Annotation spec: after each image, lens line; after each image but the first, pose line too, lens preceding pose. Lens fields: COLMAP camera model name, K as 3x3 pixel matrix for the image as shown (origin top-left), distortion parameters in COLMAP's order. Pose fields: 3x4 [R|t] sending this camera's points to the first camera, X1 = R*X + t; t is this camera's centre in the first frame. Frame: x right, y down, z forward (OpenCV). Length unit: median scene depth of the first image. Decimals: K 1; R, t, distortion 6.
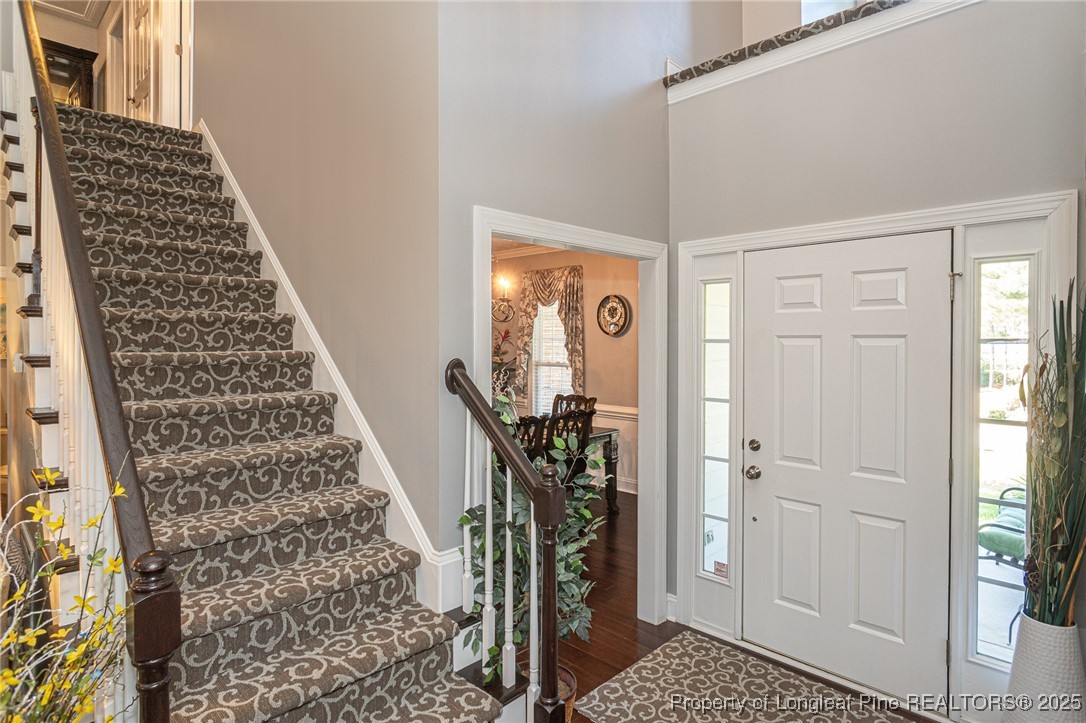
lens RADIAL K [[584.2, 0, 538.4], [0, 584.2, 342.8], [0, 0, 1]] dist [-0.013110, 0.008612]
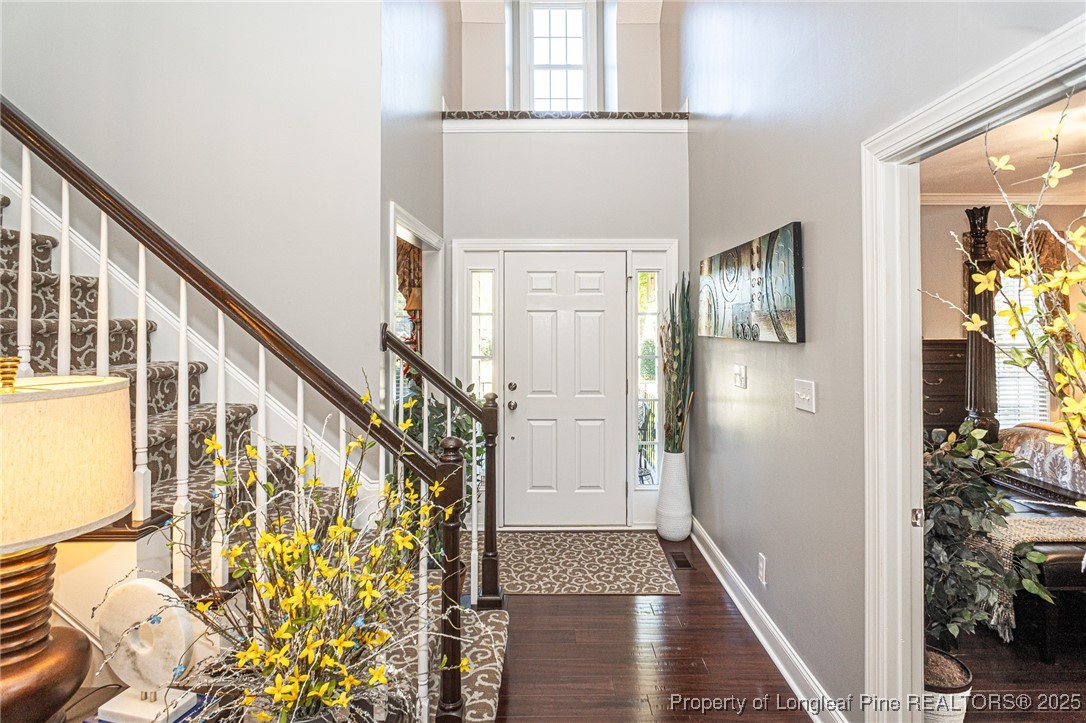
lens RADIAL K [[584.2, 0, 554.9], [0, 584.2, 311.3], [0, 0, 1]] dist [-0.013110, 0.008612]
pose [[0.711738, 0.013721, 0.702311, -0.607211], [0.004485, 0.999700, -0.024077, 0.027129], [-0.702431, 0.020286, 0.711463, -0.109928]]
